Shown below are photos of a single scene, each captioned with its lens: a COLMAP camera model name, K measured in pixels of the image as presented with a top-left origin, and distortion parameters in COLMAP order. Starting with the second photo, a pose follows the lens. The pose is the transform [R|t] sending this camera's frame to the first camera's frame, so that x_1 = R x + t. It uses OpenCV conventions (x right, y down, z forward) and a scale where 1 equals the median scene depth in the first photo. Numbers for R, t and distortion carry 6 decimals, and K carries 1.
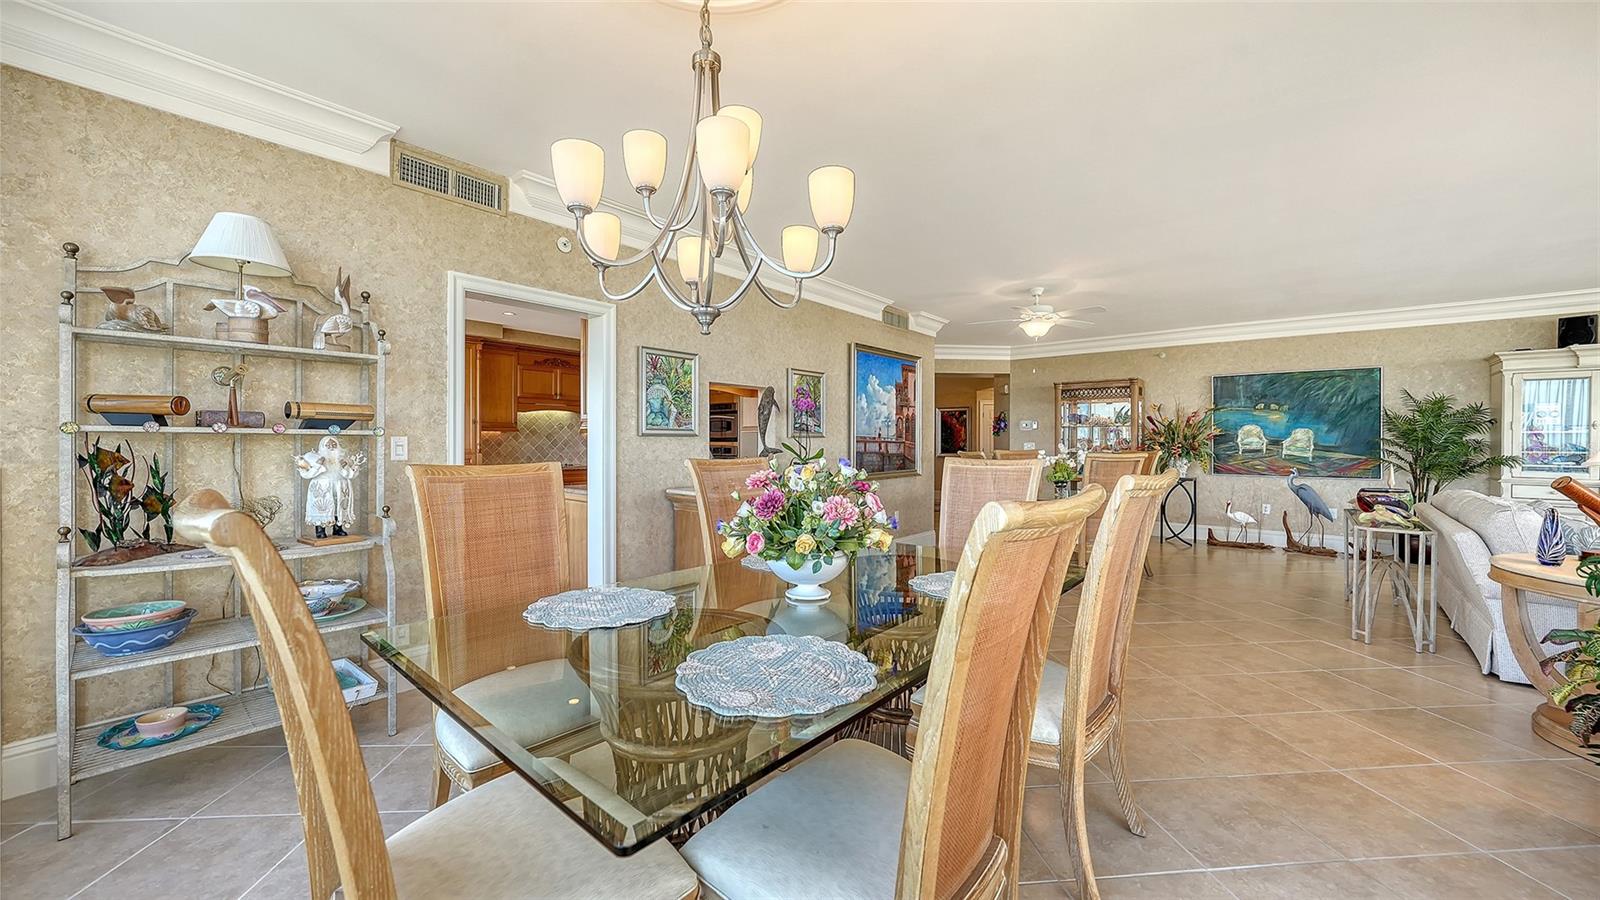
lens RADIAL K [[620.5, 0, 798.5], [0, 620.5, 444.0], [0, 0, 1]] dist [0.000753, 0.000115]
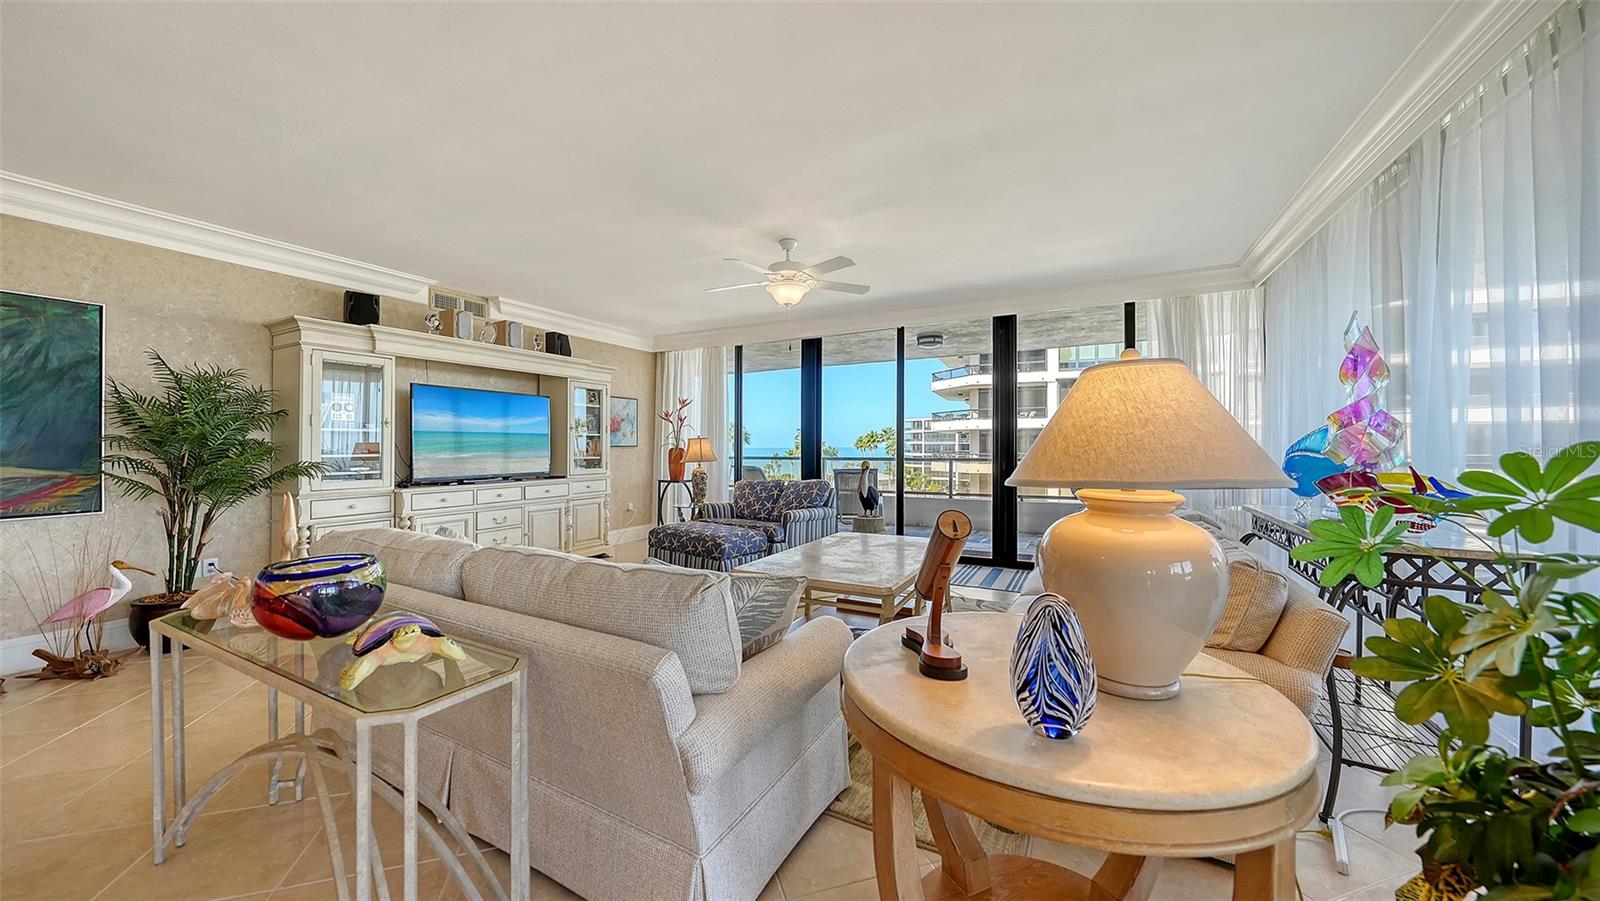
lens RADIAL K [[562.2, 0, 802.3], [0, 562.2, 444.1], [0, 0, 1]] dist [-0.012273, 0.000030]
pose [[-0.192914, -0.003866, 0.981208, 0.350240], [0.006681, 0.999964, 0.005253, -0.001058], [-0.981193, 0.007569, -0.192881, 0.497059]]
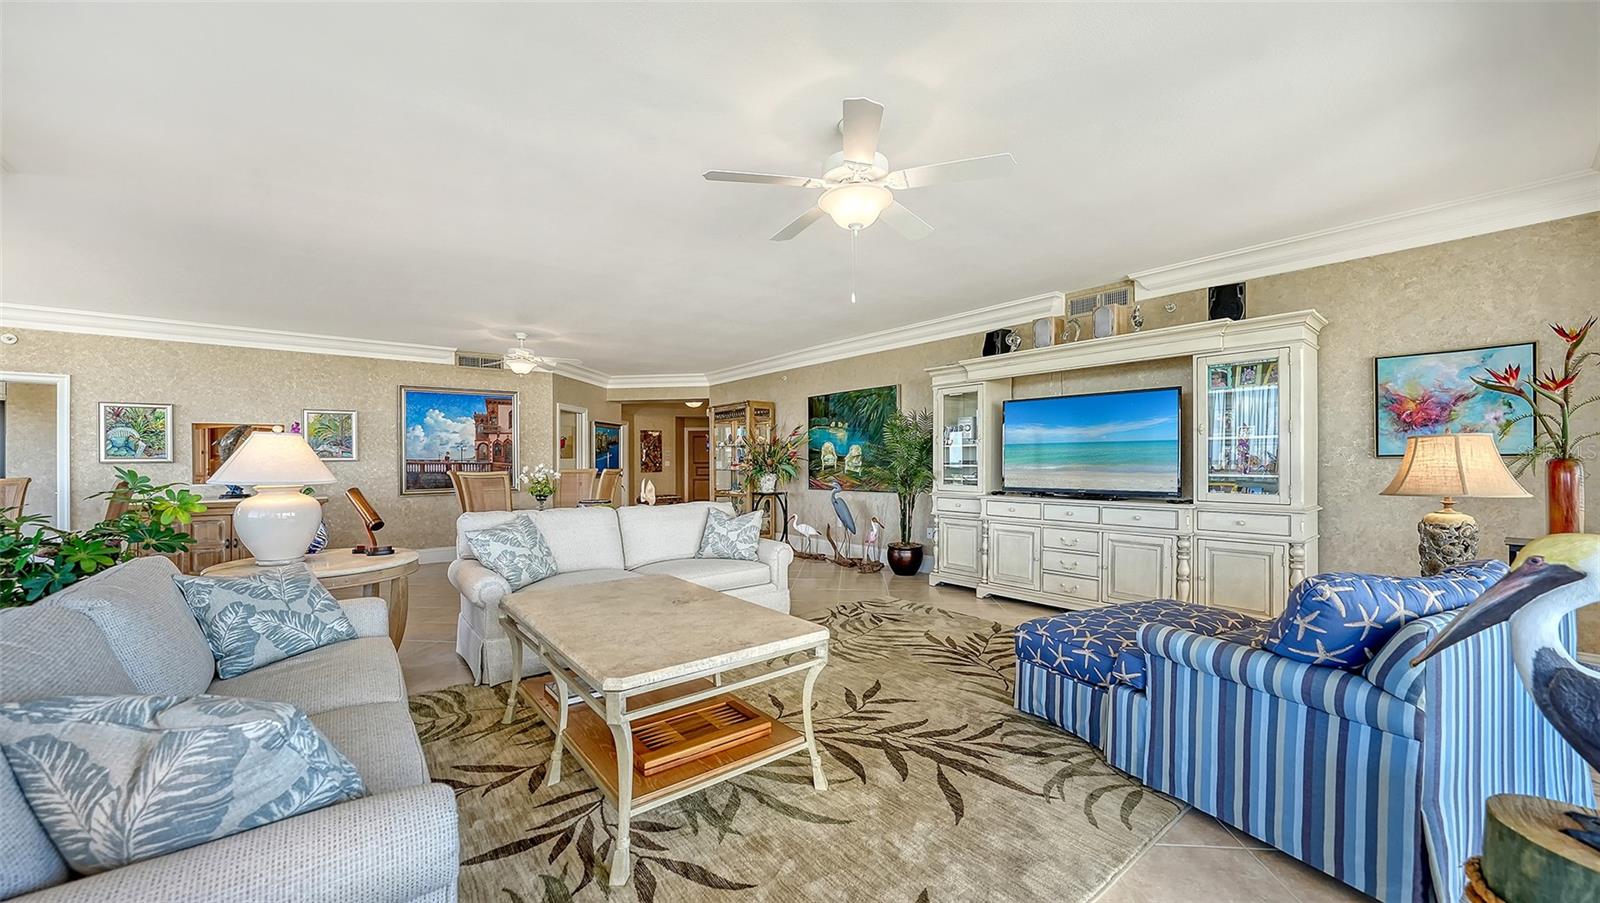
lens RADIAL K [[593.4, 0, 797.5], [0, 593.4, 457.7], [0, 0, 1]] dist [-0.000281, 0.000009]
pose [[0.976559, -0.015275, -0.214709, 0.999188], [0.013555, 0.999863, -0.009480, 0.005174], [0.214824, 0.006347, 0.976632, -0.000130]]
